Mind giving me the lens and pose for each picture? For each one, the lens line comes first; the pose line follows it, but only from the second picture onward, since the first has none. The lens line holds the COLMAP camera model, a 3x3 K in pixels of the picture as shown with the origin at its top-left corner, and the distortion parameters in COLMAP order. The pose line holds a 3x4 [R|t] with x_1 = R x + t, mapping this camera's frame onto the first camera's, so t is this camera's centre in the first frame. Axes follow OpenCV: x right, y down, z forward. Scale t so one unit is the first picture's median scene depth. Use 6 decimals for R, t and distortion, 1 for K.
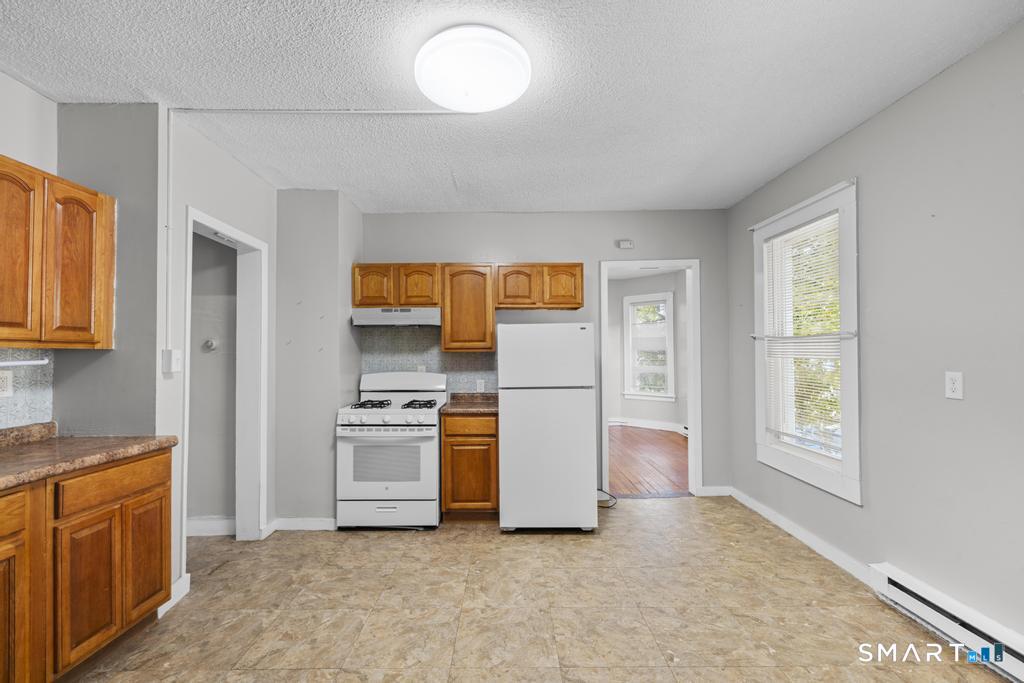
lens RADIAL K [[464.5, 0, 508.0], [0, 464.5, 344.6], [0, 0, 1]] dist [-0.017004, 0.005837]
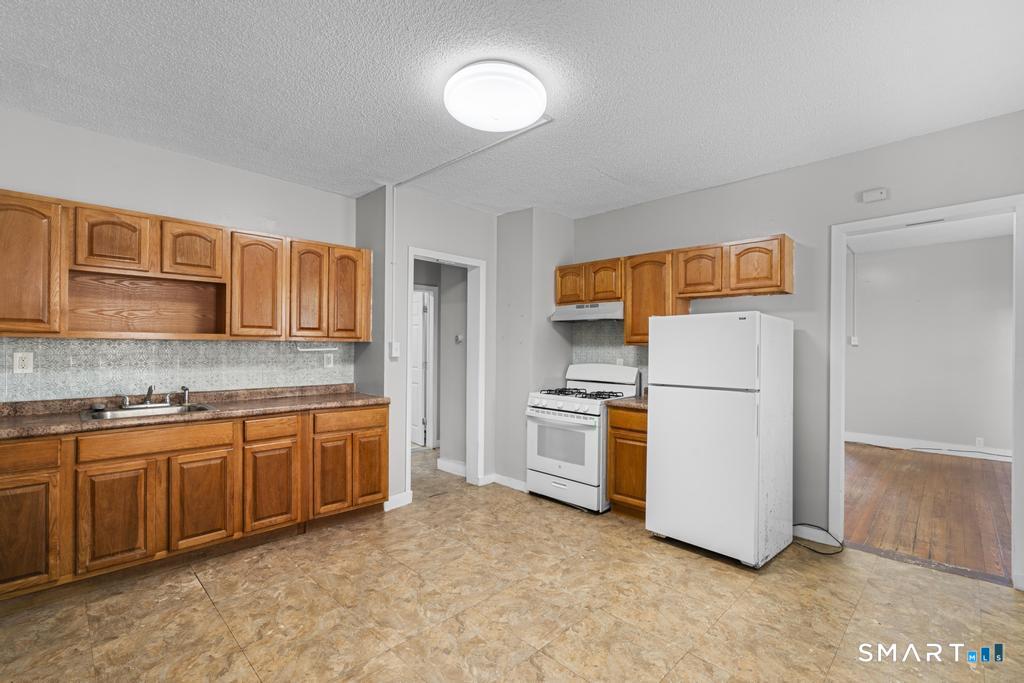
lens RADIAL K [[464.5, 0, 508.0], [0, 464.5, 344.6], [0, 0, 1]] dist [-0.017004, 0.005837]
pose [[0.693606, 0.008390, -0.720306, 0.470232], [0.004563, 0.999861, 0.016040, -0.003506], [0.720340, -0.014412, 0.693471, 0.139056]]
